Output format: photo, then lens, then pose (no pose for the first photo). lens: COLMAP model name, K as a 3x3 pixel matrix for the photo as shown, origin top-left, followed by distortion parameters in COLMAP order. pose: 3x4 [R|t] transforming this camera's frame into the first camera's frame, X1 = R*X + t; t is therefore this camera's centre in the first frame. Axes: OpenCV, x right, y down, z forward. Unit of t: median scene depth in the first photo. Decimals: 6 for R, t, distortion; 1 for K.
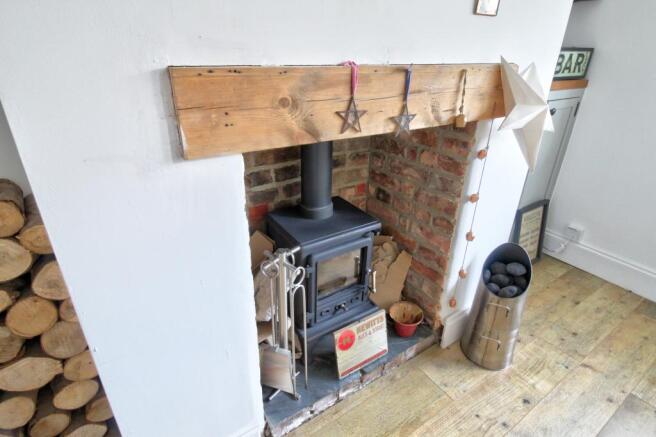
lens RADIAL K [[356.0, 0, 328.0], [0, 356.0, 218.5], [0, 0, 1]] dist [-0.002301, -0.000340]
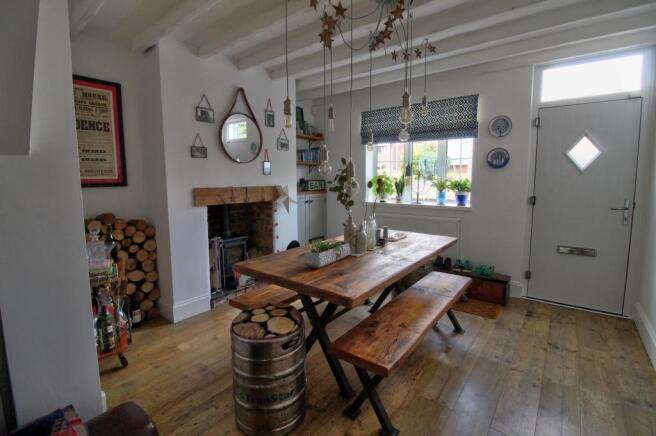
lens RADIAL K [[302.6, 0, 329.1], [0, 302.6, 210.3], [0, 0, 1]] dist [0.000311, -0.000252]
pose [[0.946814, -0.059979, 0.316141, 0.003229], [0.163907, 0.935359, -0.313429, 1.004930], [-0.276906, 0.348577, 0.895442, -2.154944]]
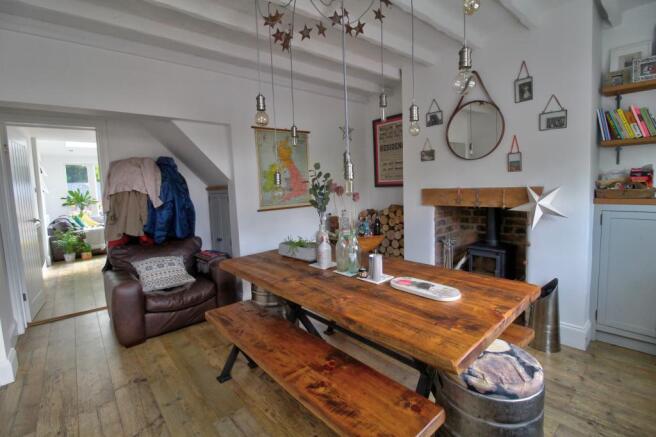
lens RADIAL K [[302.6, 0, 329.1], [0, 302.6, 210.8], [0, 0, 1]] dist [0.000311, -0.000252]
pose [[0.112900, 0.067831, -0.991288, 2.739858], [-0.397013, 0.917645, 0.017575, 0.269858], [0.910843, 0.391570, 0.130532, -0.569880]]
